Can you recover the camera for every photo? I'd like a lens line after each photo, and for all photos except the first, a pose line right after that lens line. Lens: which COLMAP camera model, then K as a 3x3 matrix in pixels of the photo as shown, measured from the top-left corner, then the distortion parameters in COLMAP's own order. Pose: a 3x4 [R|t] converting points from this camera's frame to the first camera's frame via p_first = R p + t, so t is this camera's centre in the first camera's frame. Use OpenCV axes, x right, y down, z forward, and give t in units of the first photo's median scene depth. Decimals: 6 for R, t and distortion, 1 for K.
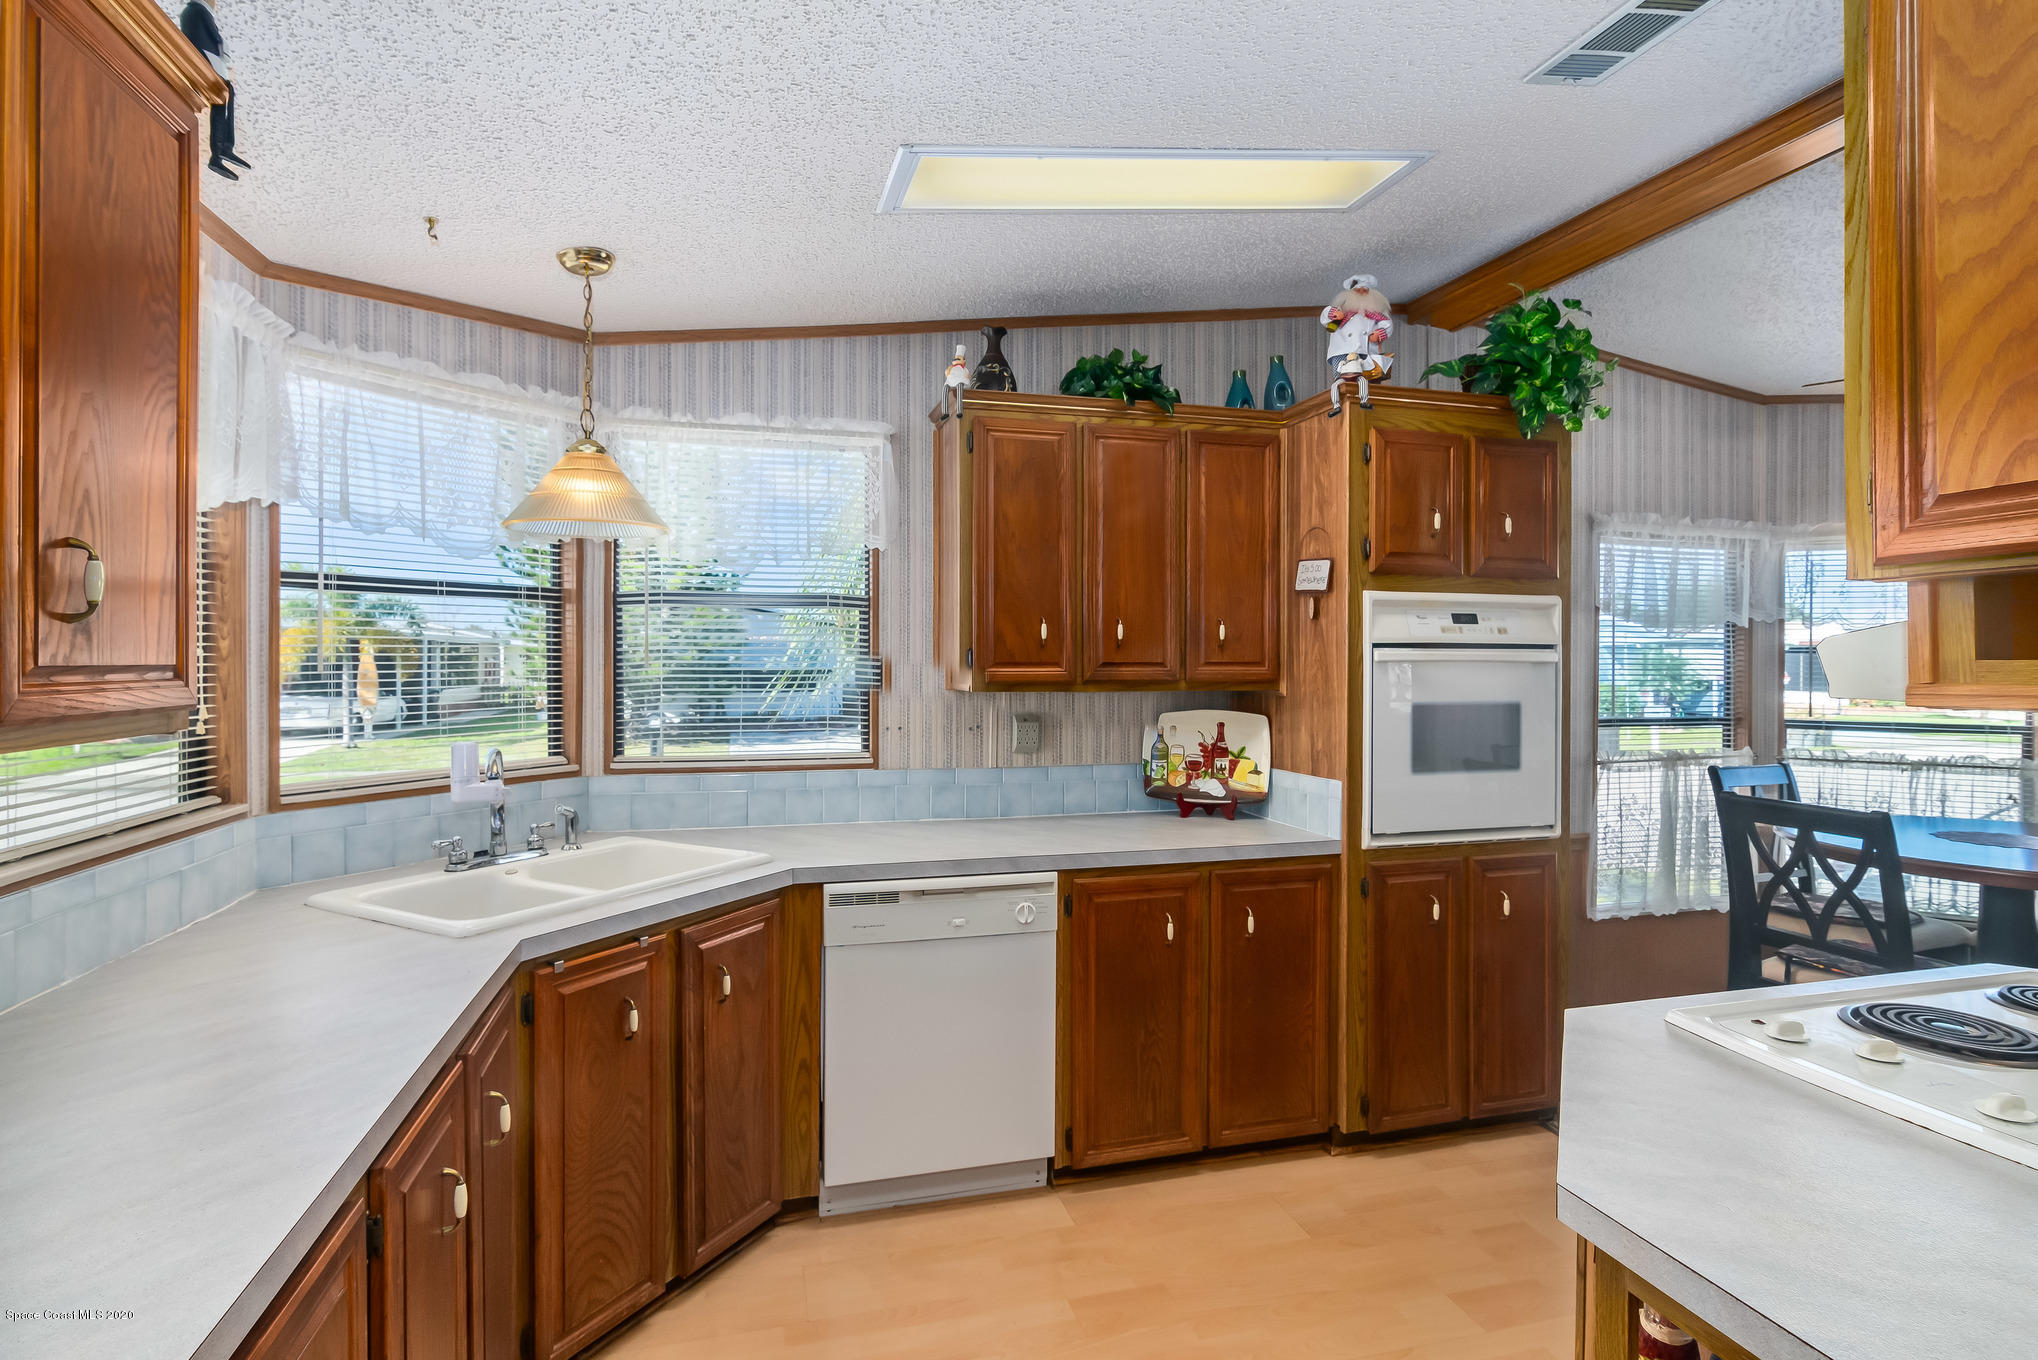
lens RADIAL K [[984.2, 0, 1019.0], [0, 984.2, 680.0], [0, 0, 1]] dist [-0.005565, -0.000141]
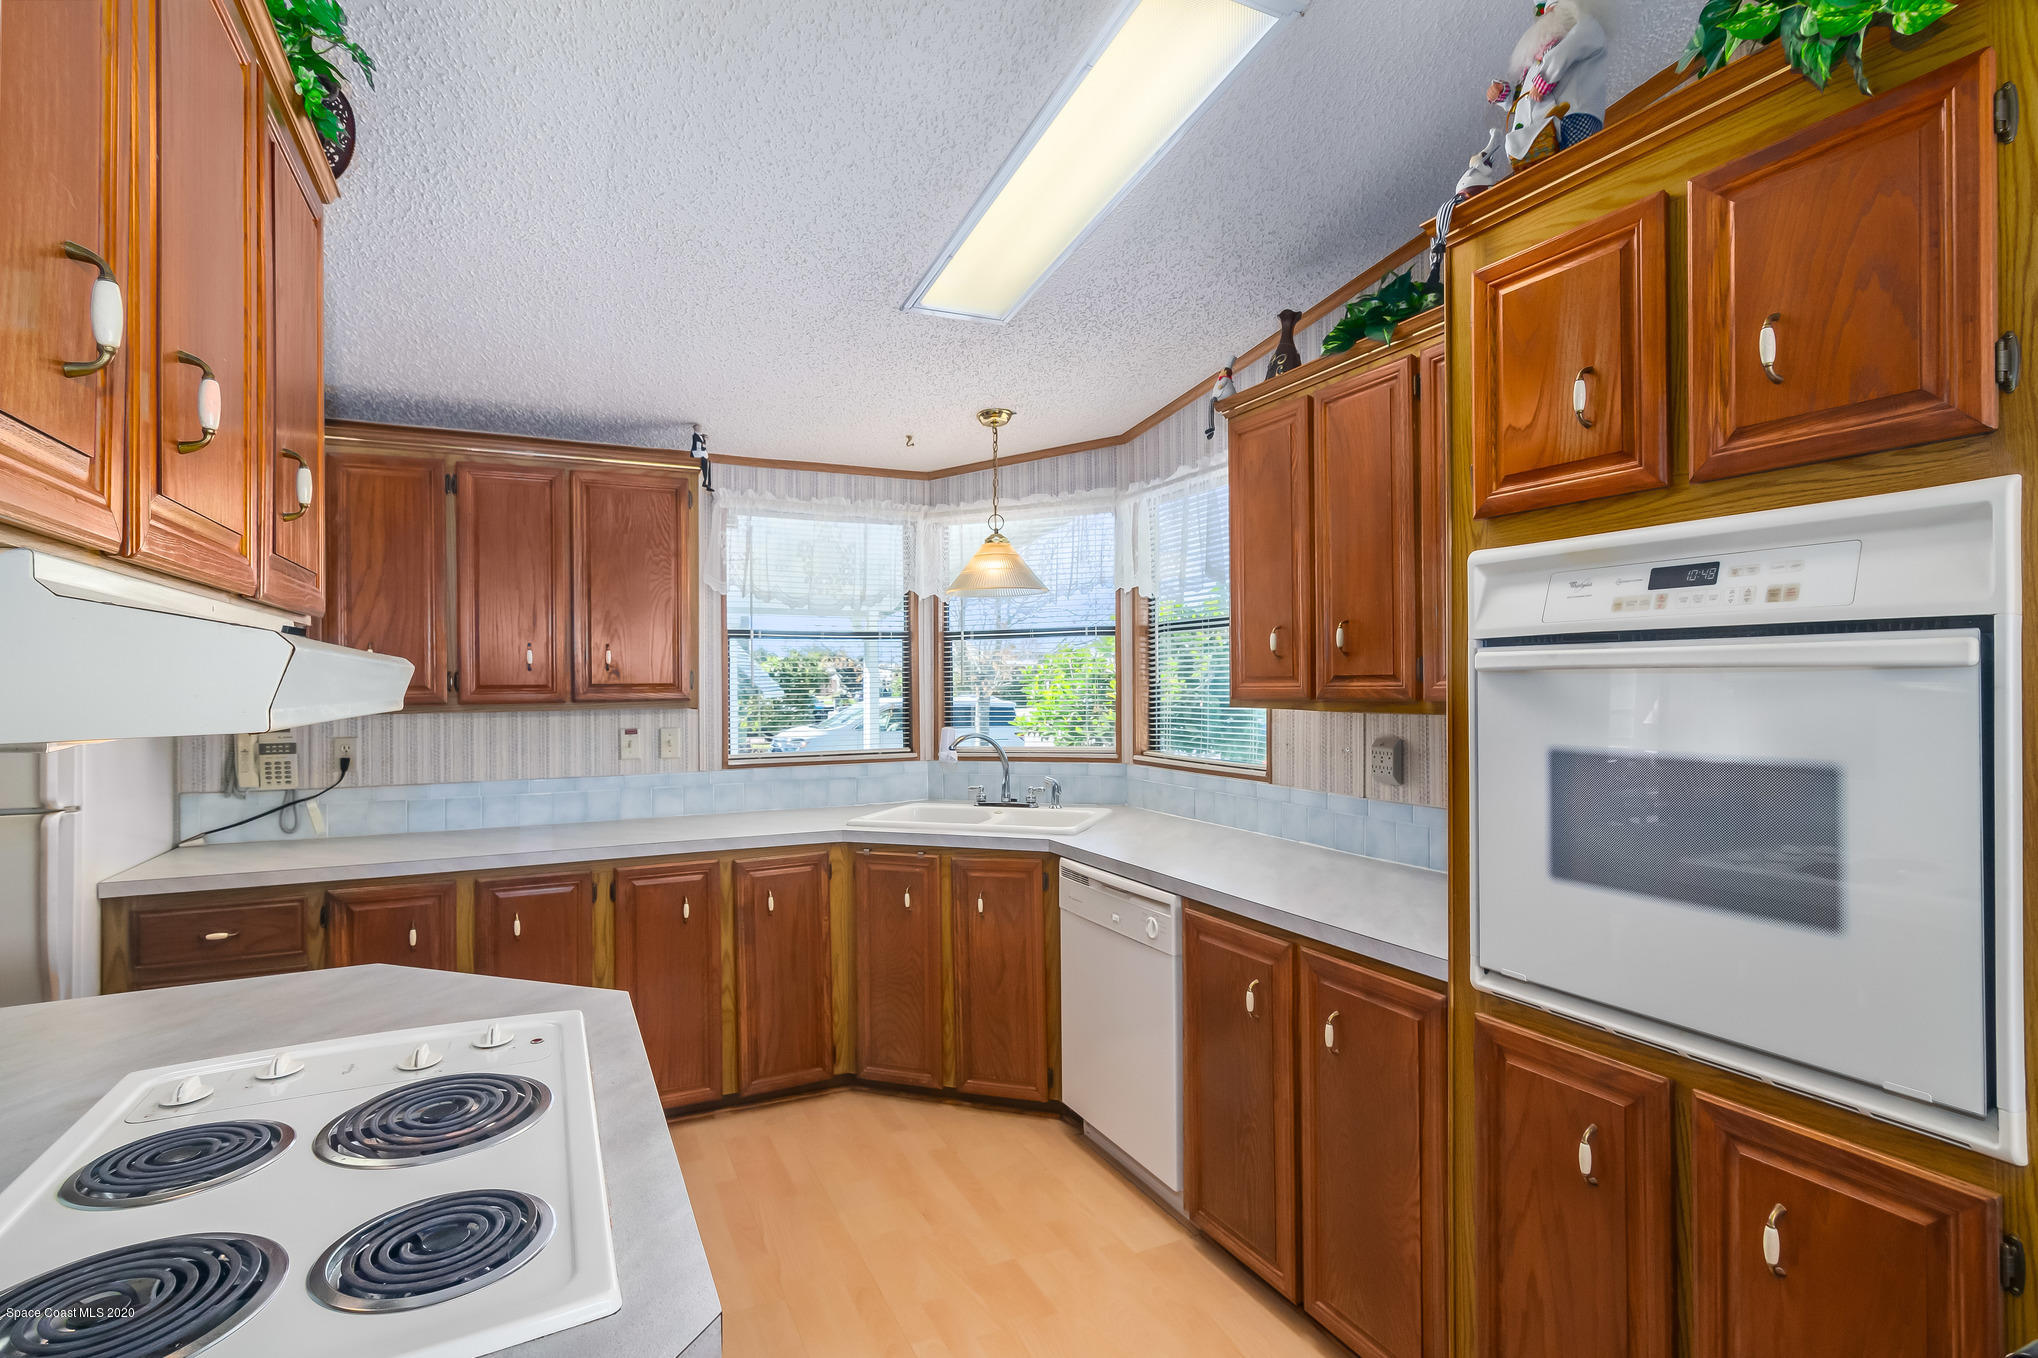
lens RADIAL K [[965.2, 0, 1019.0], [0, 965.2, 679.0], [0, 0, 1]] dist [-0.000703, 0.000196]
pose [[0.197493, -0.005436, -0.980289, 0.859329], [-0.007182, 0.999950, -0.006992, -0.007823], [0.980278, 0.008421, 0.197444, 0.611511]]
